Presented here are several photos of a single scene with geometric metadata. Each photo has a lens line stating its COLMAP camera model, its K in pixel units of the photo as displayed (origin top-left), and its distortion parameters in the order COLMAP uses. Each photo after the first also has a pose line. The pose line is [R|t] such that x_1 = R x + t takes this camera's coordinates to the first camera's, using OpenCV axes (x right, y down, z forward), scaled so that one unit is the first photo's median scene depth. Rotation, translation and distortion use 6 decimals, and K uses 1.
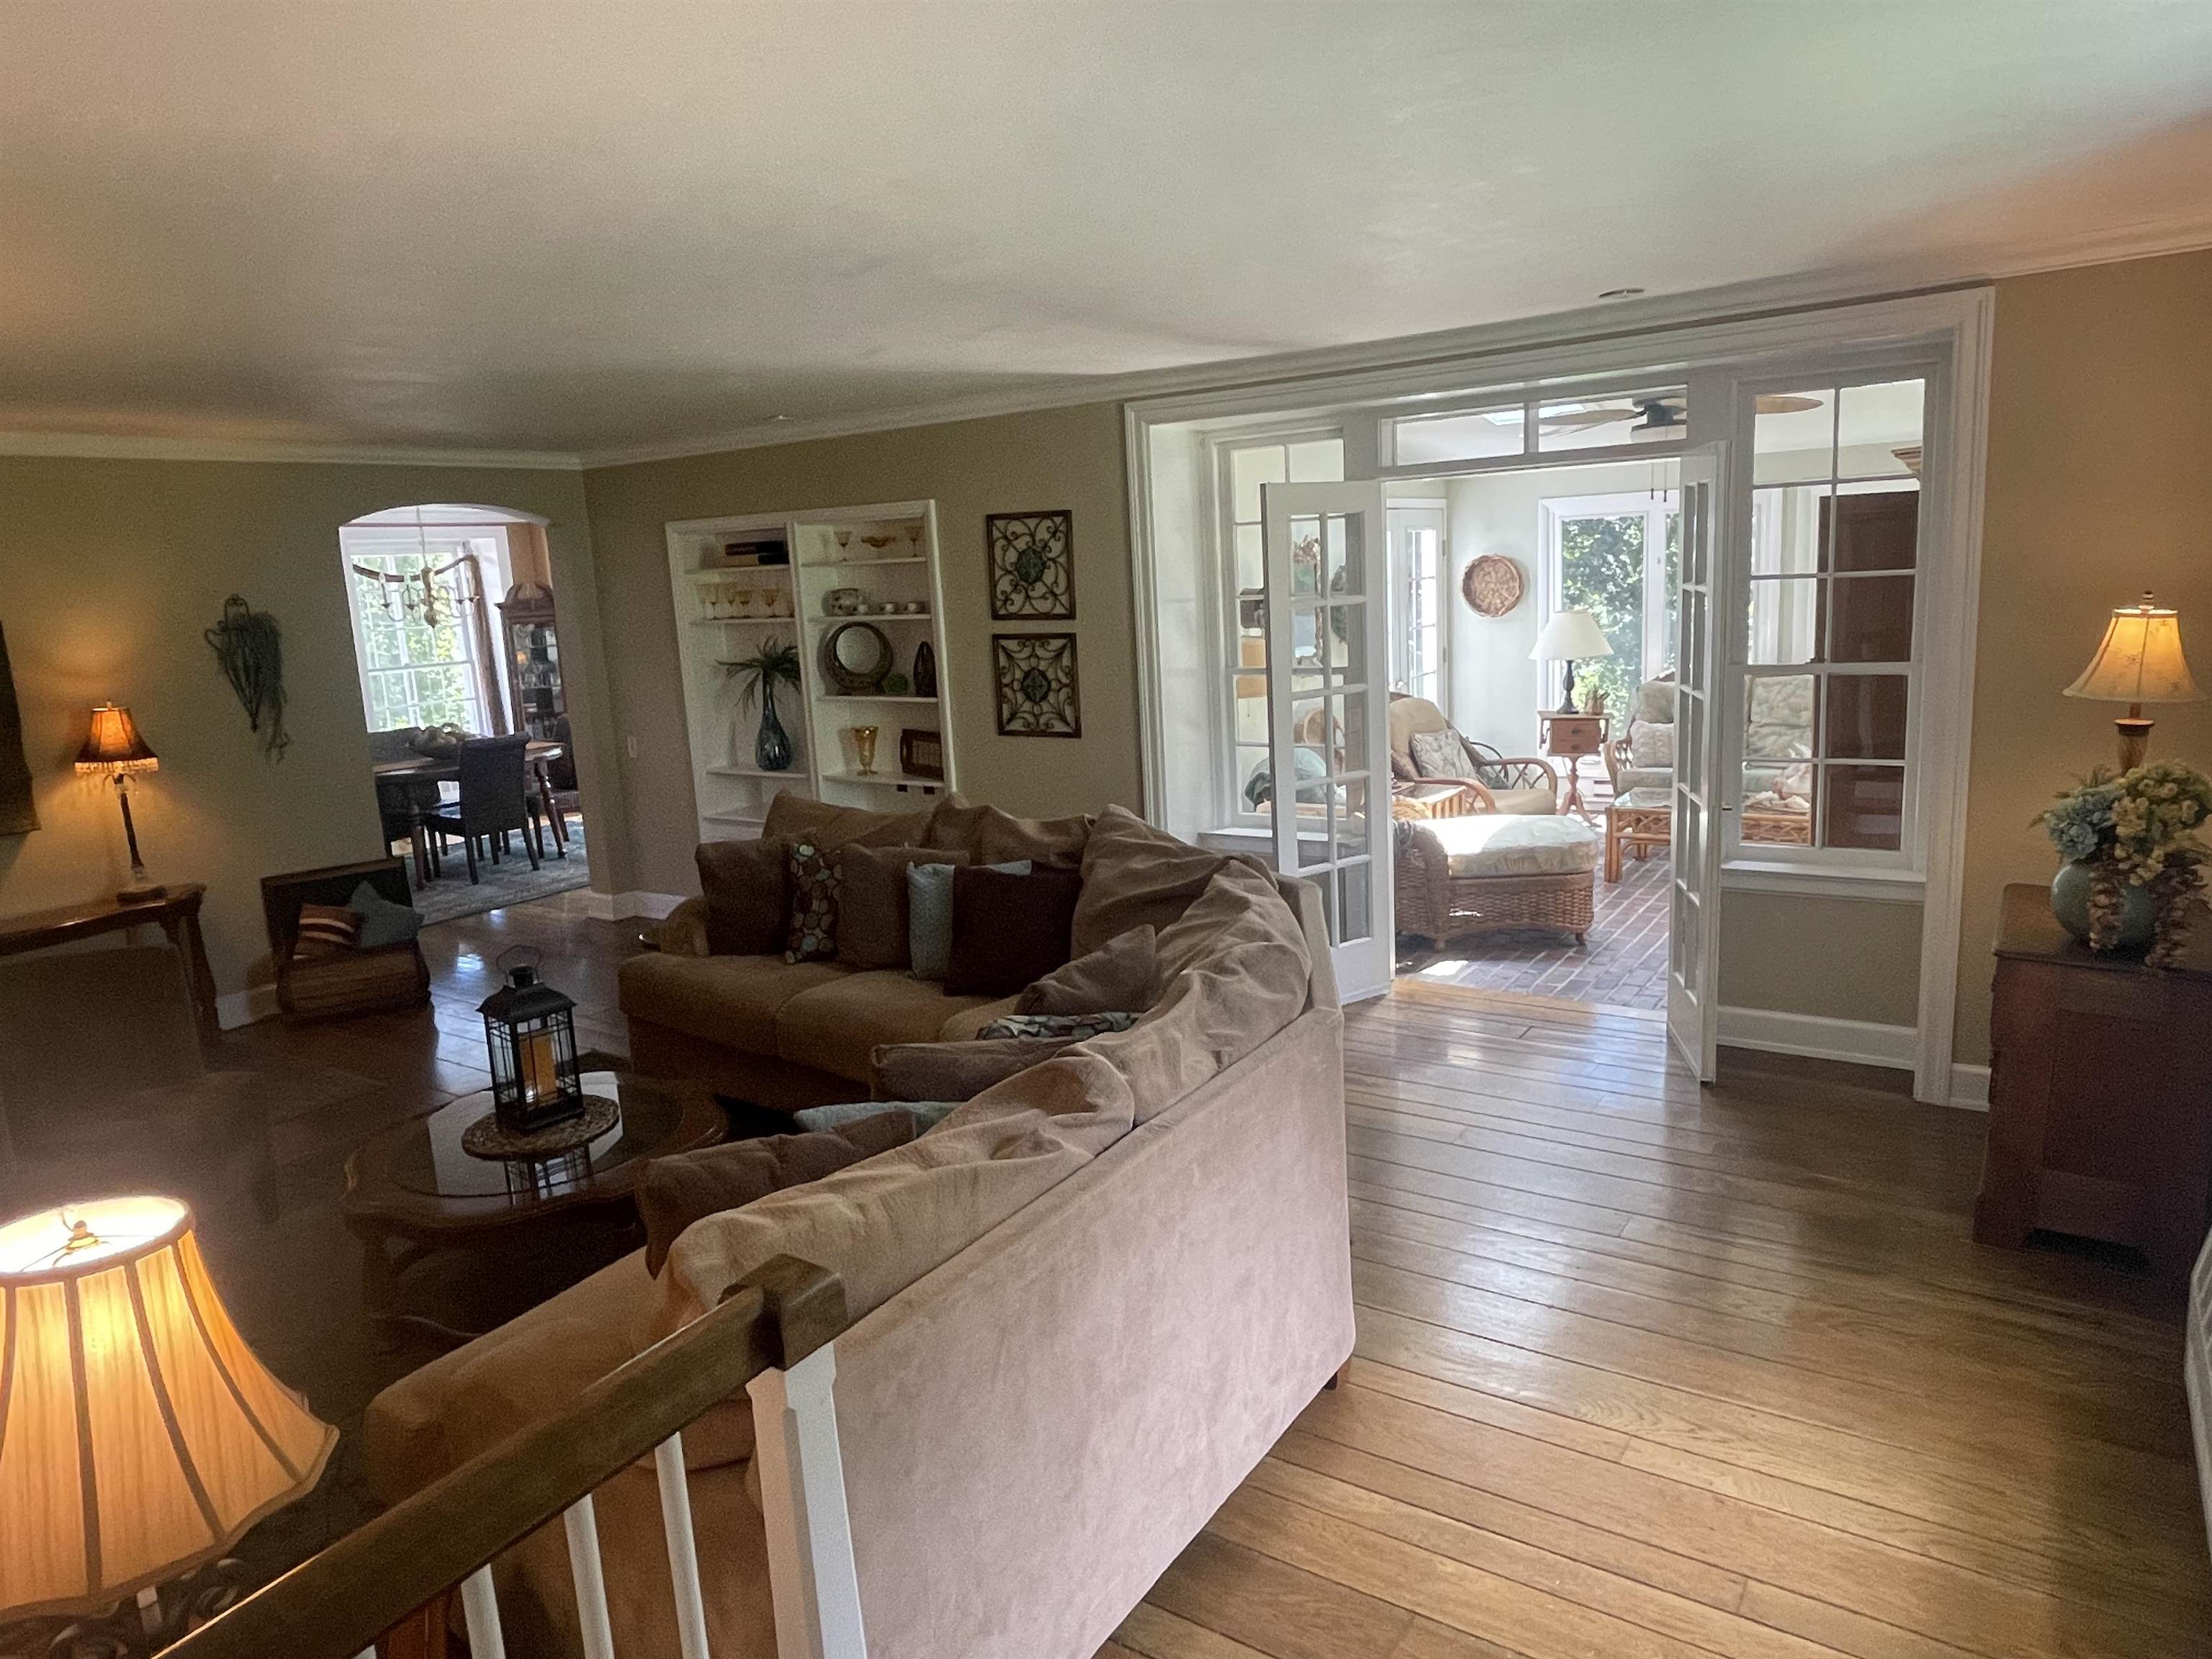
lens RADIAL K [[1369.1, 0, 1102.2], [0, 1369.1, 827.0], [0, 0, 1]] dist [-0.009183, 0.001763]
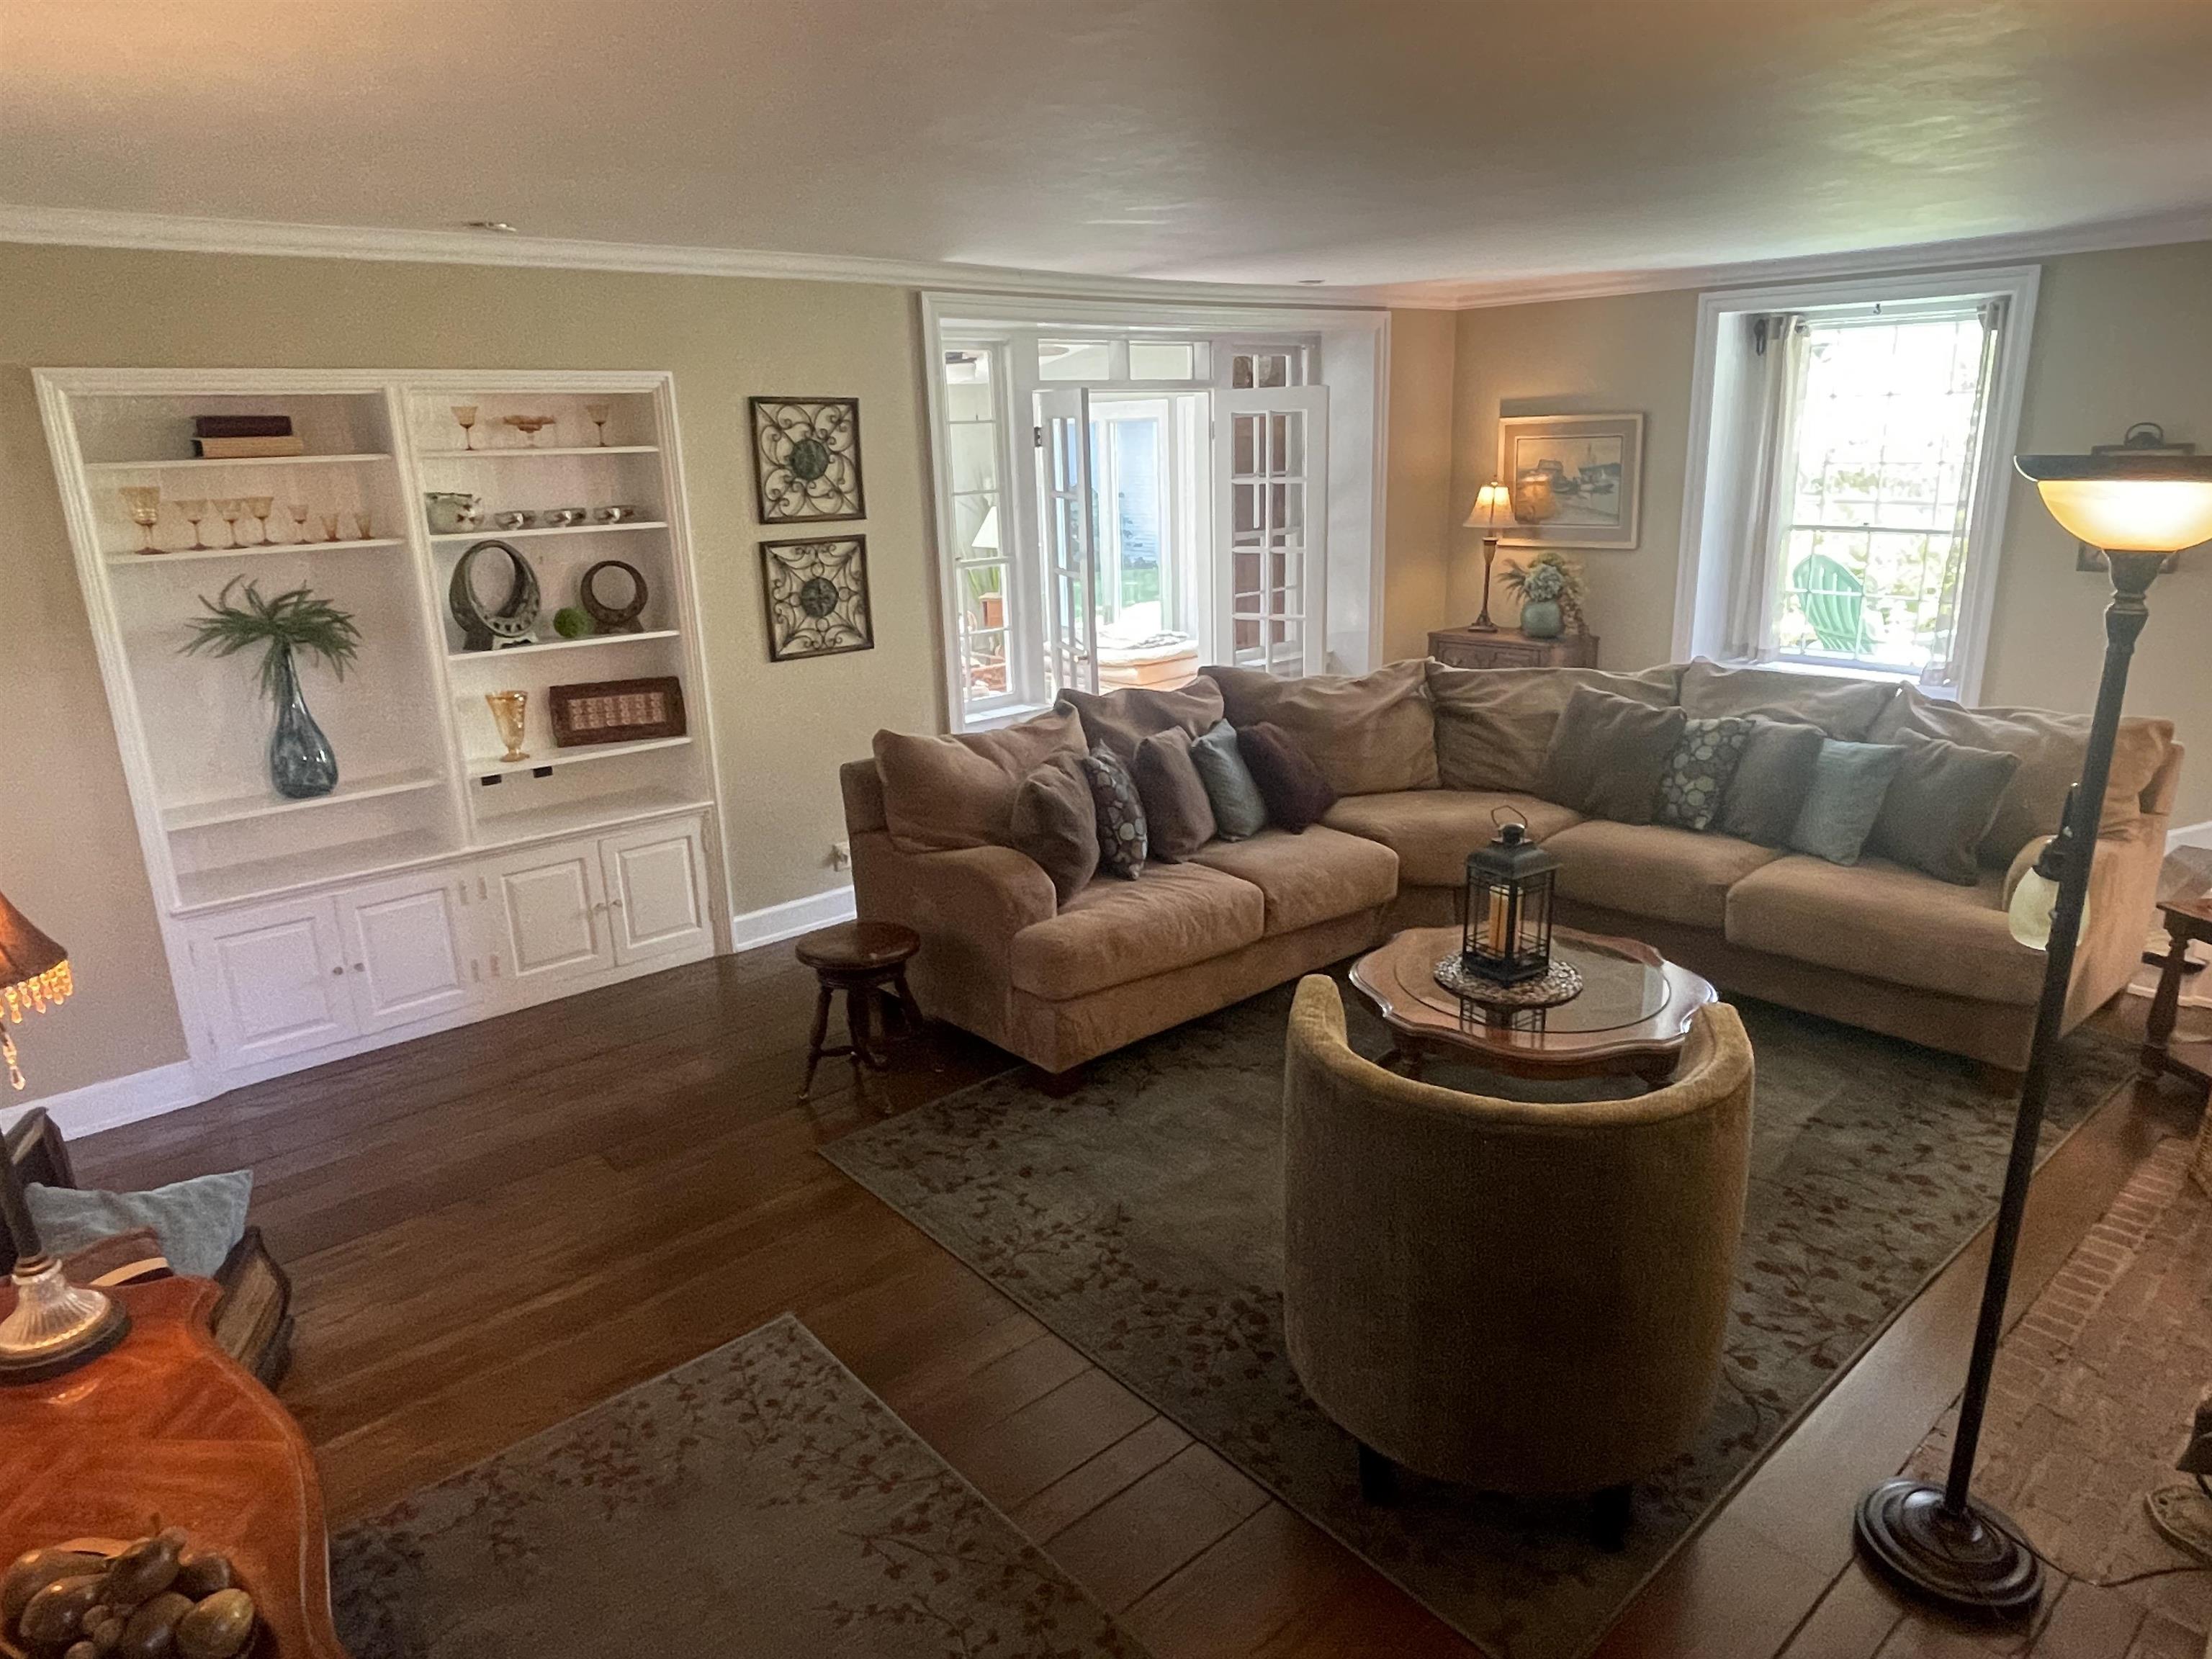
lens RADIAL K [[1369.1, 0, 1104.1], [0, 1369.1, 825.6], [0, 0, 1]] dist [-0.009183, 0.001763]
pose [[0.251957, -0.230110, 0.939982, -0.871574], [0.191656, 0.963945, 0.184604, -0.089443], [-0.948570, 0.133641, 0.286975, 0.594253]]
